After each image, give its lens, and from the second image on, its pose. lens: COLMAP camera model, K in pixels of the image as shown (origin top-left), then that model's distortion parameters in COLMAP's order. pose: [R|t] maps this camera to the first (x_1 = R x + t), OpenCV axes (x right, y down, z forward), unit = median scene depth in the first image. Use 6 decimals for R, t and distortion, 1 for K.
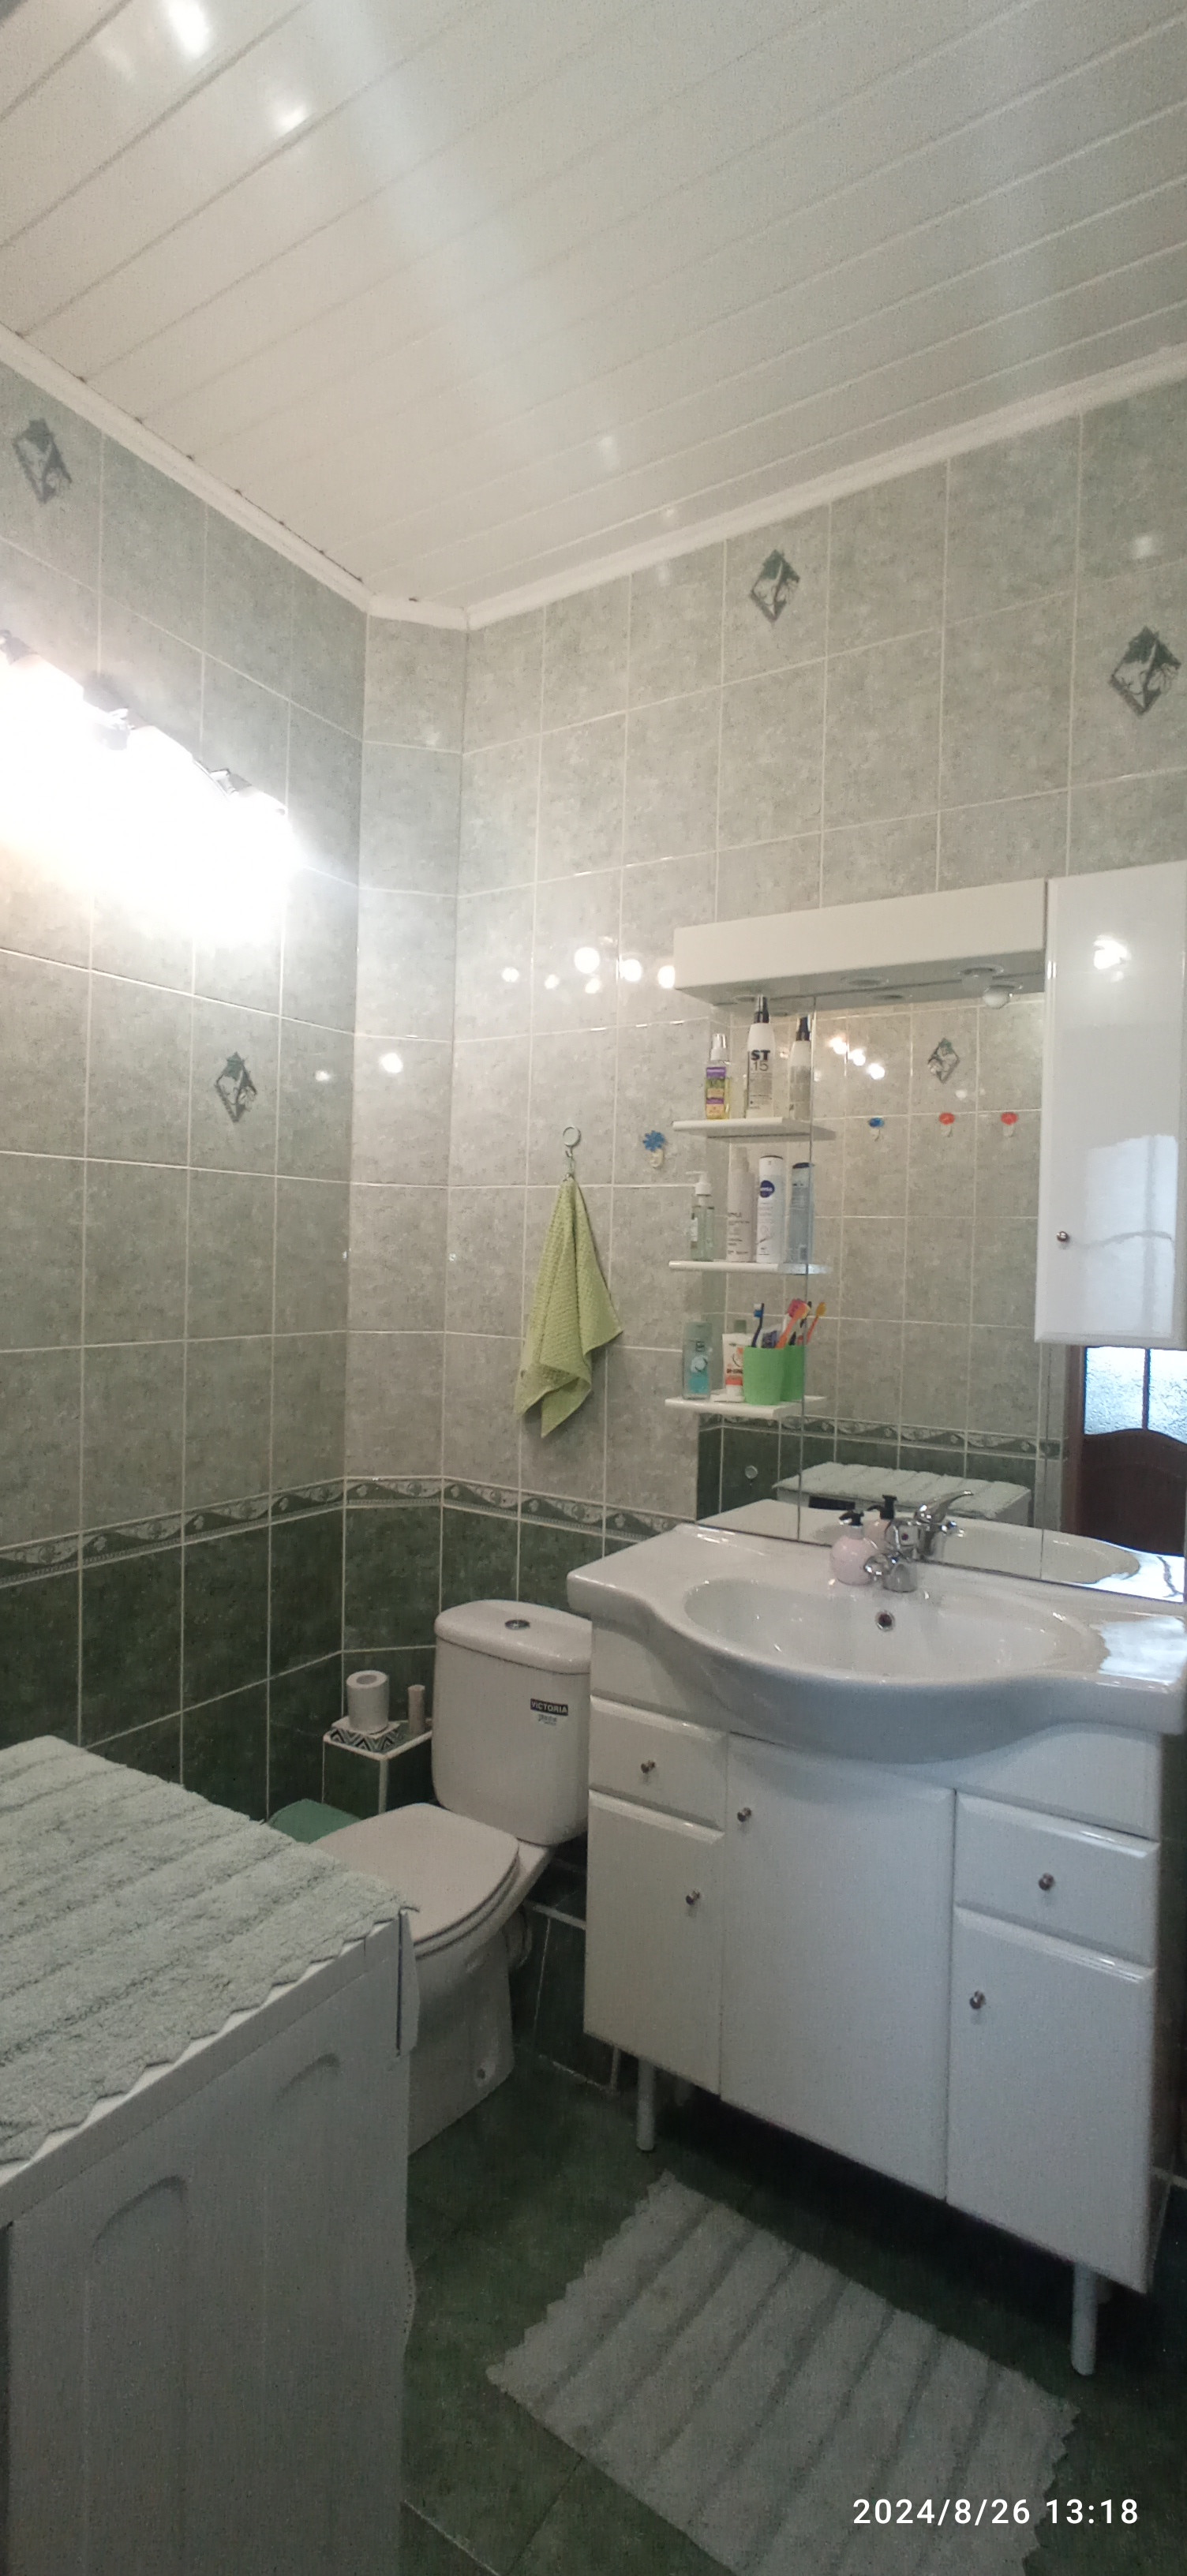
lens RADIAL K [[1155.4, 0, 618.1], [0, 1155.4, 1278.8], [0, 0, 1]] dist [-0.022566, 0.008019]
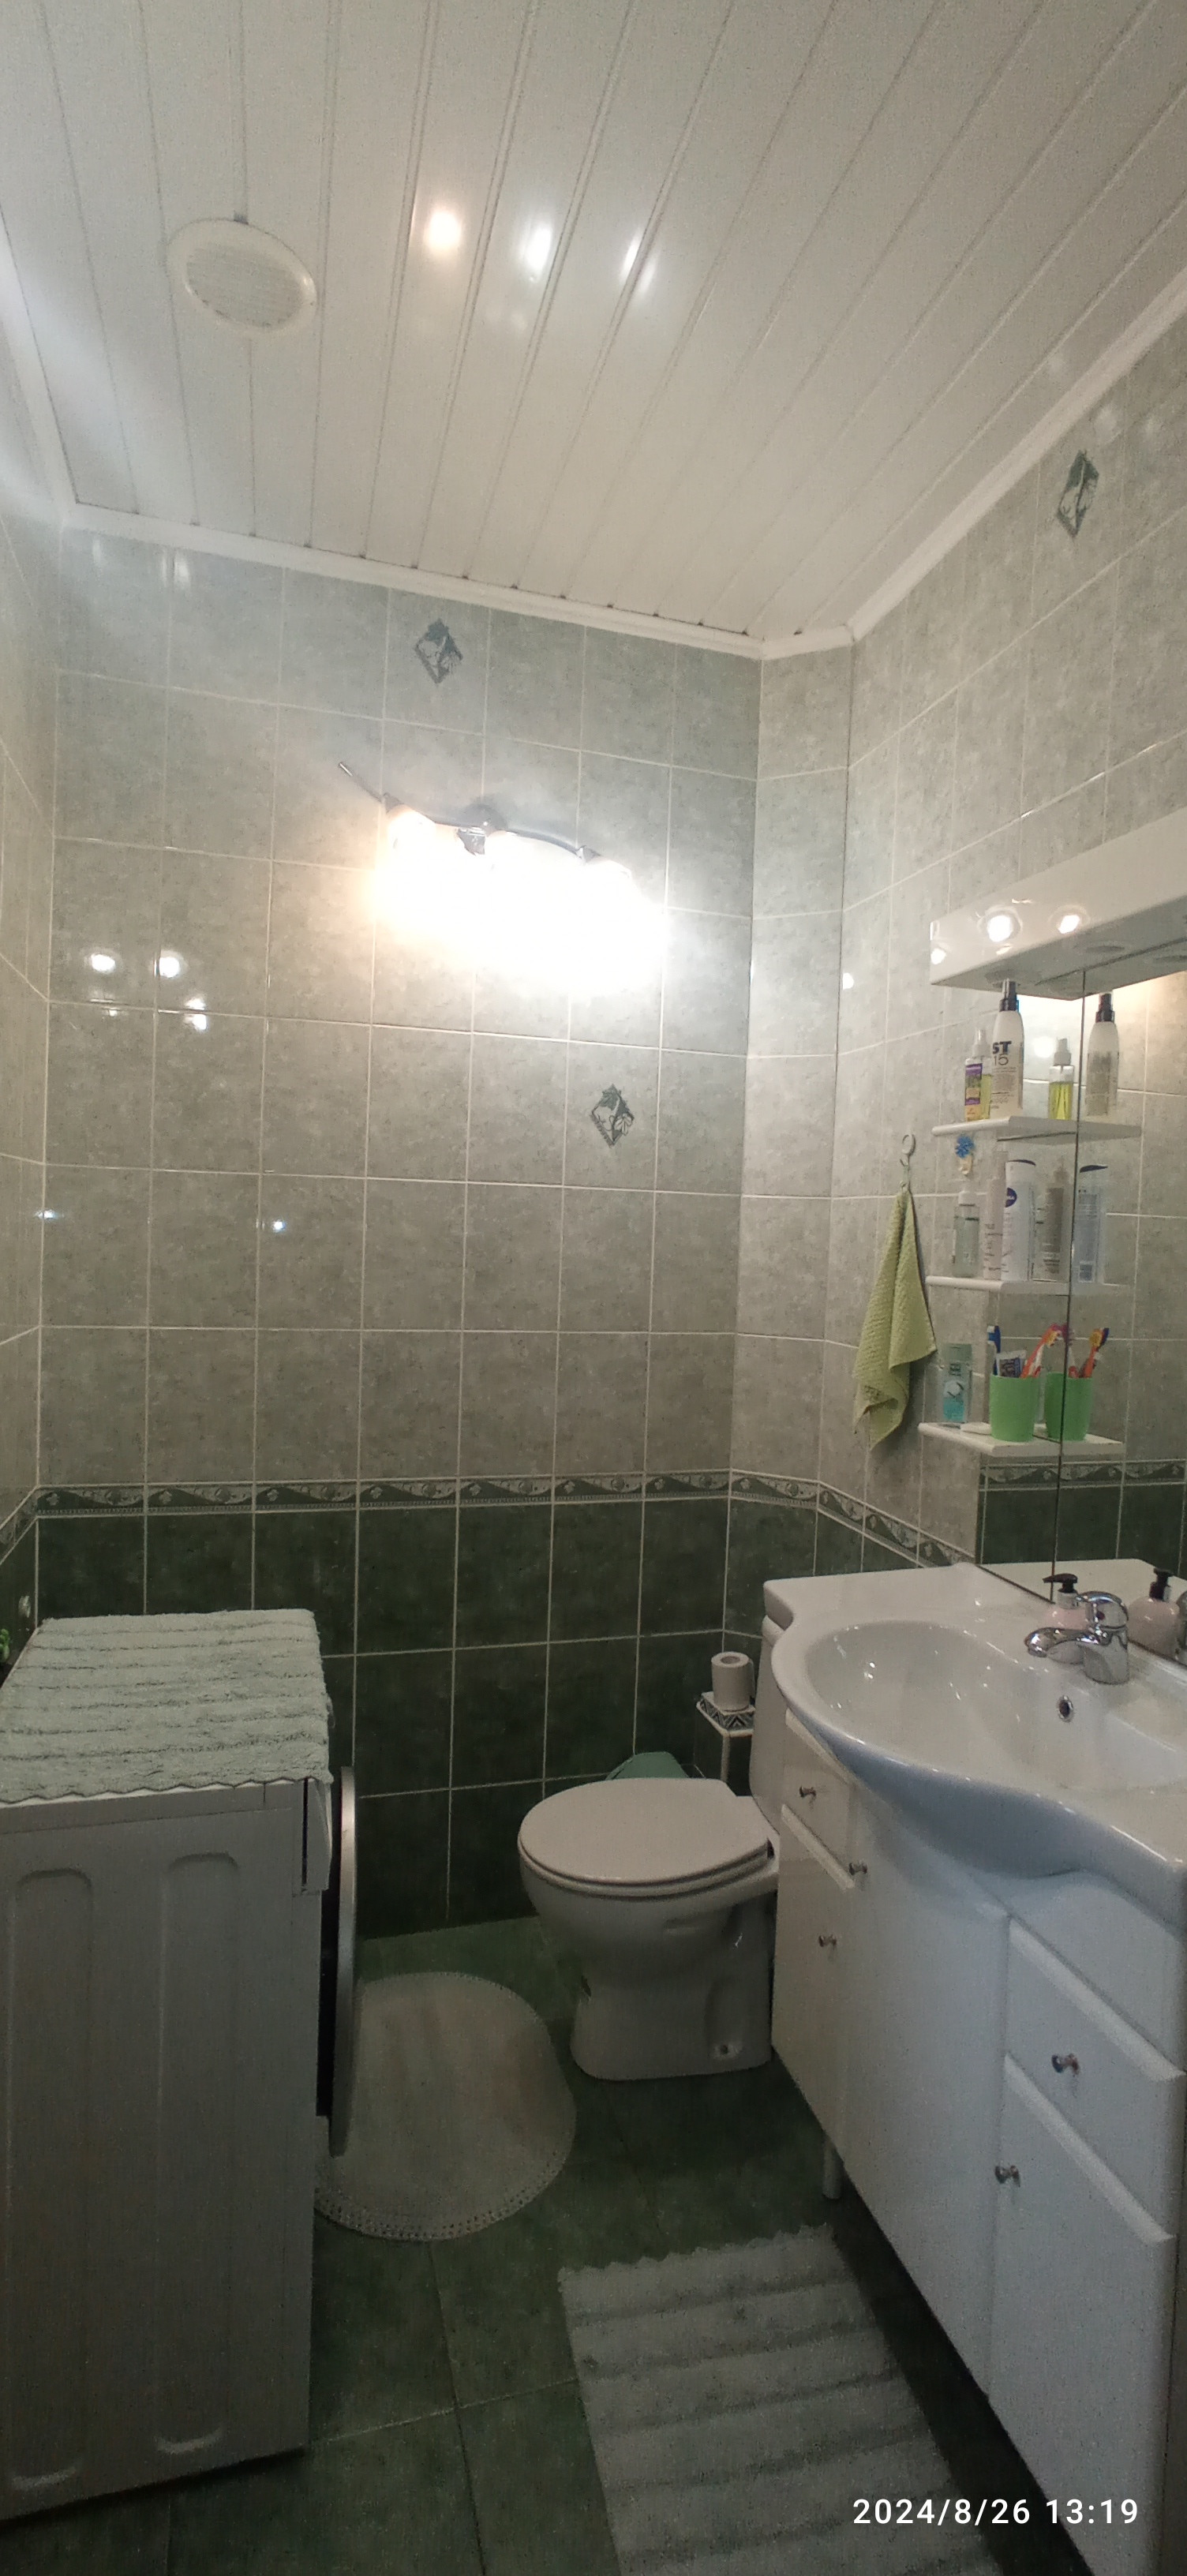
lens RADIAL K [[1155.4, 0, 594.3], [0, 1155.4, 1282.1], [0, 0, 1]] dist [-0.022566, 0.008019]
pose [[0.760046, 0.030005, -0.649177, 0.429258], [-0.032580, 0.999437, 0.008050, -0.008620], [0.649053, 0.015032, 0.760595, 0.115129]]
